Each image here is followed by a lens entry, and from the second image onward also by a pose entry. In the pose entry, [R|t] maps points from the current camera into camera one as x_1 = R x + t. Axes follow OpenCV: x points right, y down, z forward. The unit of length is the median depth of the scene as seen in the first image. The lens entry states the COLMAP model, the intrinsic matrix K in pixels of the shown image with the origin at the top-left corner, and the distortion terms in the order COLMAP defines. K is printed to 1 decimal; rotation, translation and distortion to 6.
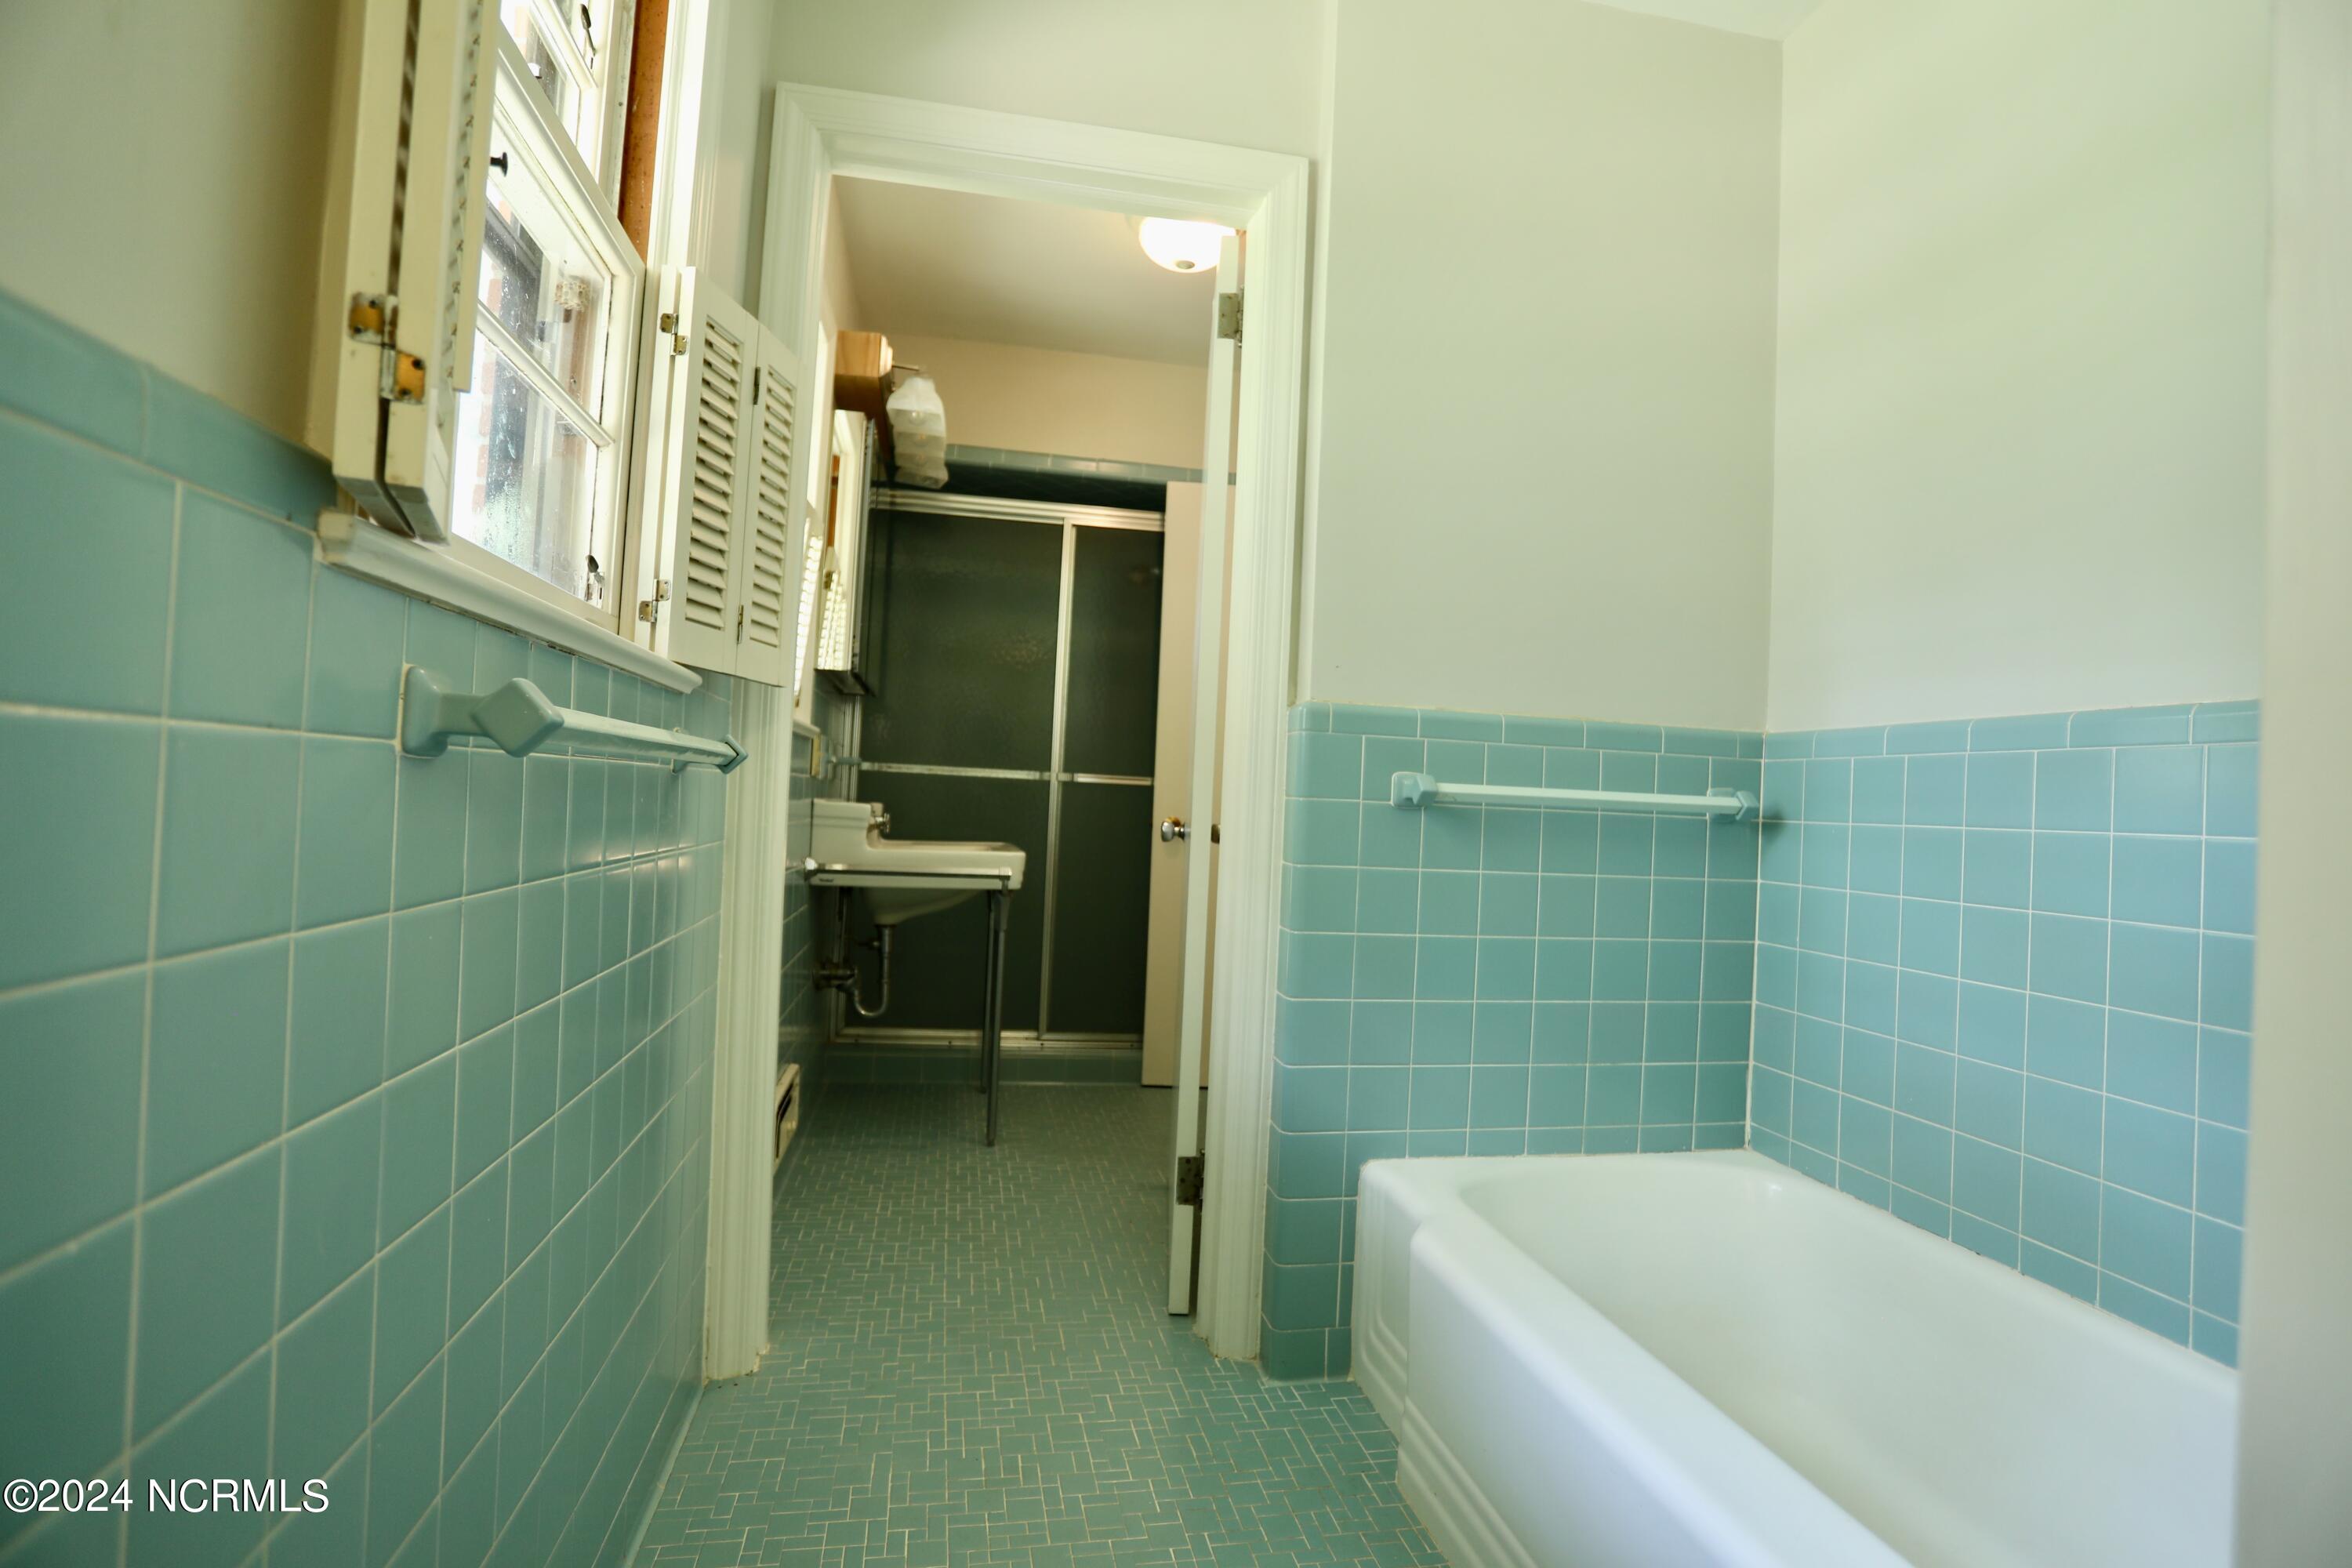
lens RADIAL K [[1145.7, 0, 1173.0], [0, 1145.7, 768.2], [0, 0, 1]] dist [-0.080546, 0.038739]
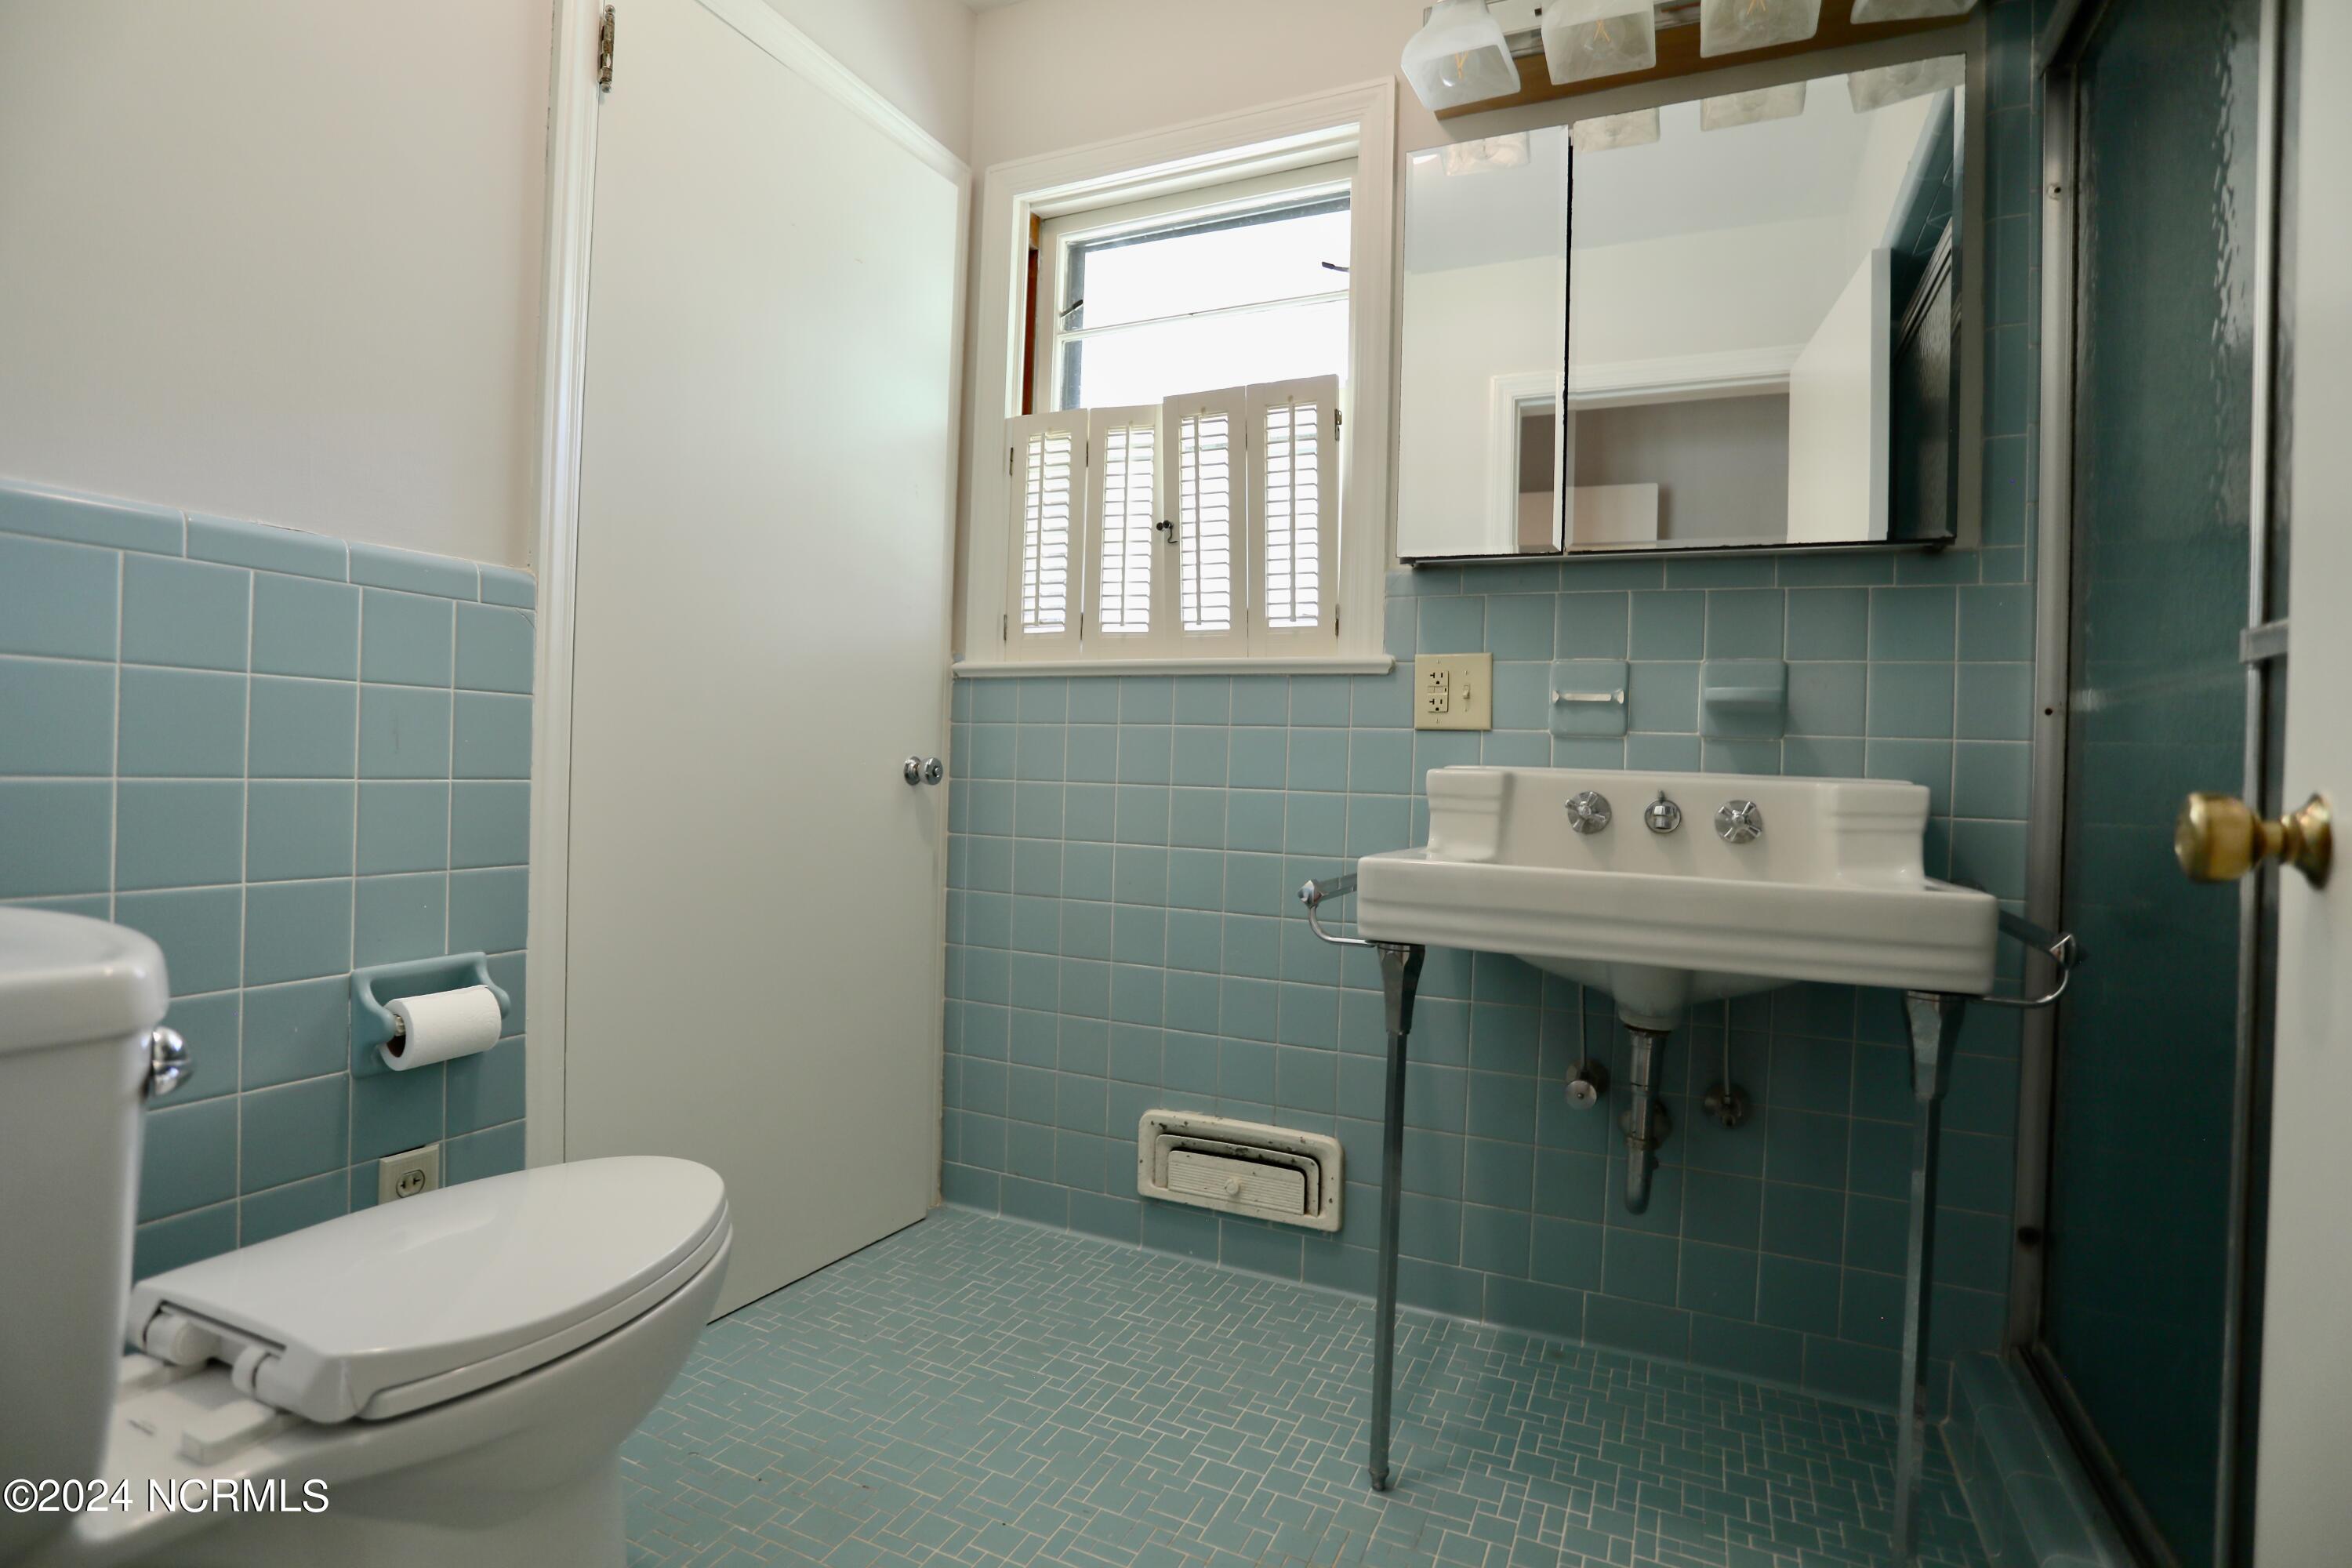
lens RADIAL K [[1145.7, 0, 1173.0], [0, 1145.7, 768.2], [0, 0, 1]] dist [-0.080546, 0.038739]
pose [[-0.581462, -0.058444, -0.811472, 0.327971], [-0.033605, 0.998291, -0.047820, 0.072323], [0.812879, -0.000536, -0.582432, 1.411513]]
